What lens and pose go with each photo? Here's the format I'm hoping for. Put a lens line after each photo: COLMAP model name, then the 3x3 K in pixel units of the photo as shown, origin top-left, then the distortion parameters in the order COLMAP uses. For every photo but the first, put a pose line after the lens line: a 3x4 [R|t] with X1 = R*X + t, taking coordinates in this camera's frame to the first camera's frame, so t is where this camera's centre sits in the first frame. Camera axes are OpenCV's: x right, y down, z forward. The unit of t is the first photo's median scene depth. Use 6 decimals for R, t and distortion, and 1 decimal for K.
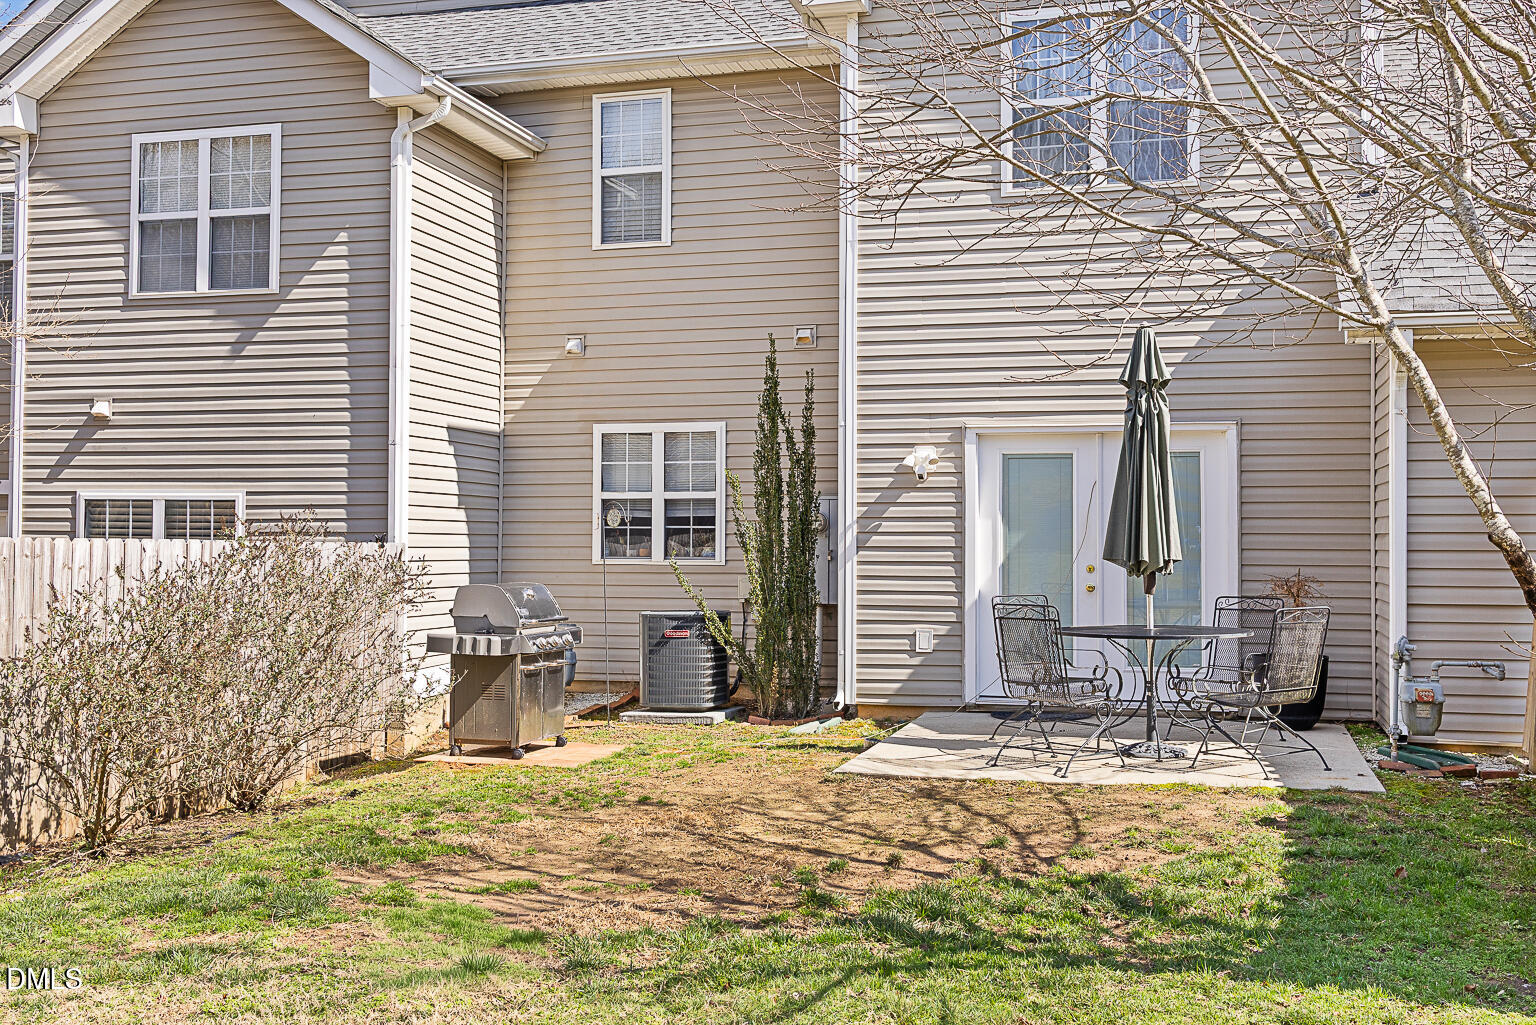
lens RADIAL K [[1491.1, 0, 768.0], [0, 1491.1, 512.5], [0, 0, 1]] dist [0.006565, -0.002094]
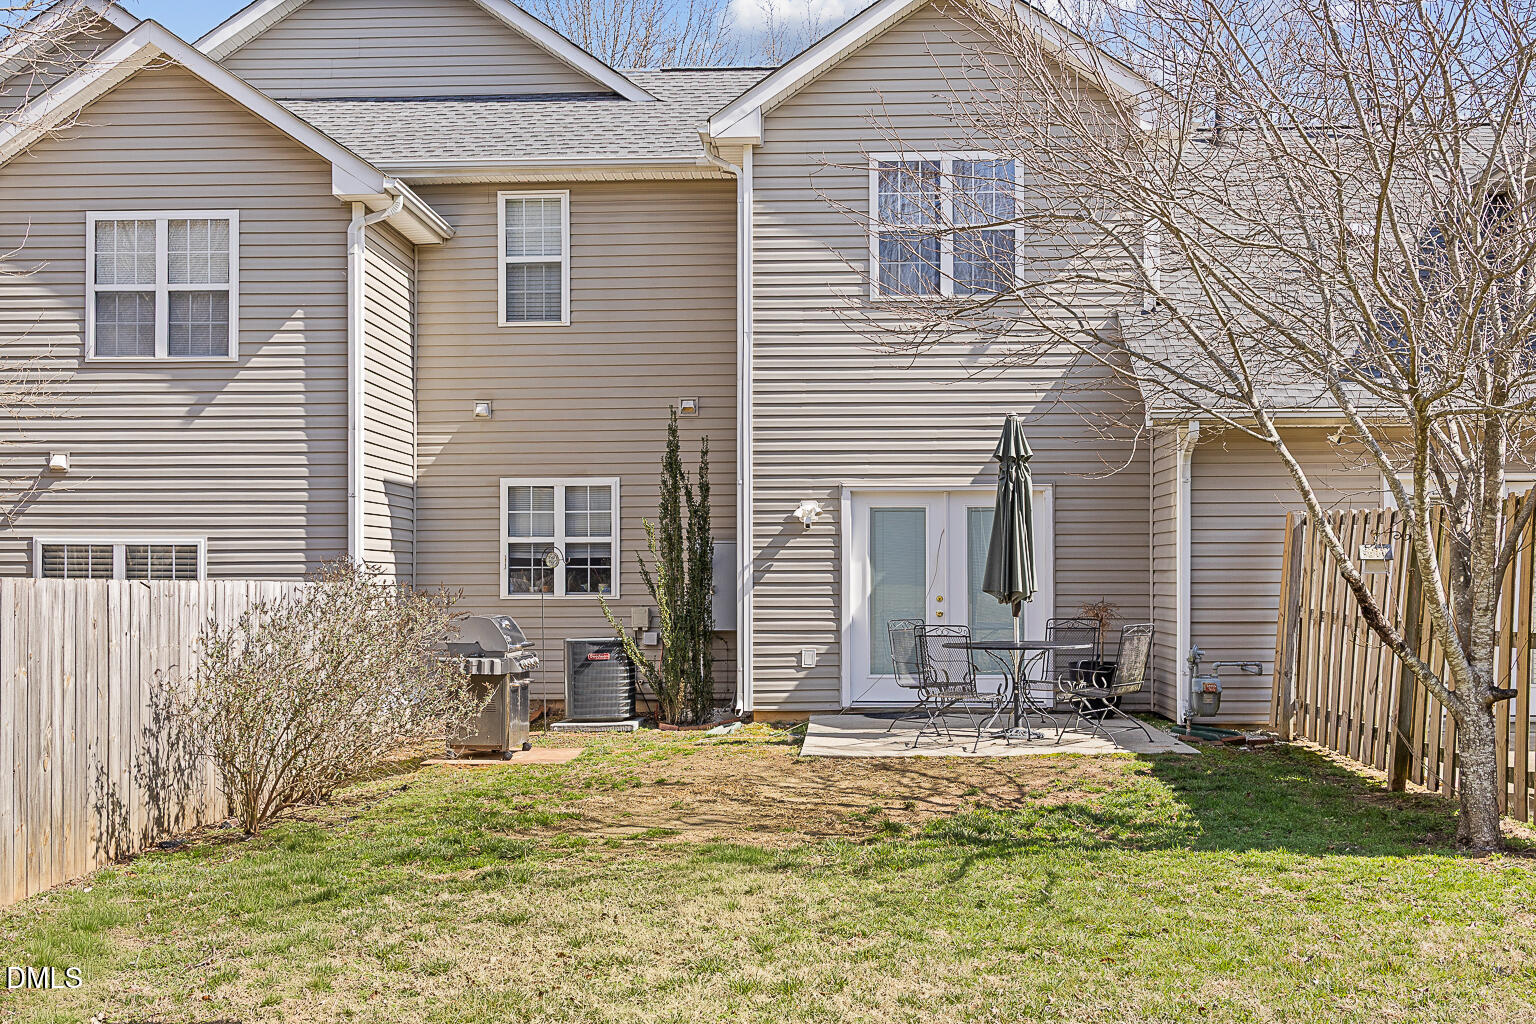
lens RADIAL K [[1439.1, 0, 766.2], [0, 1439.1, 573.8], [0, 0, 1]] dist [0.000967, 0.010219]
pose [[0.977403, -0.005999, 0.211298, -0.172891], [0.002301, 0.999840, 0.017744, -0.005122], [-0.211371, -0.016857, 0.977261, -0.152114]]
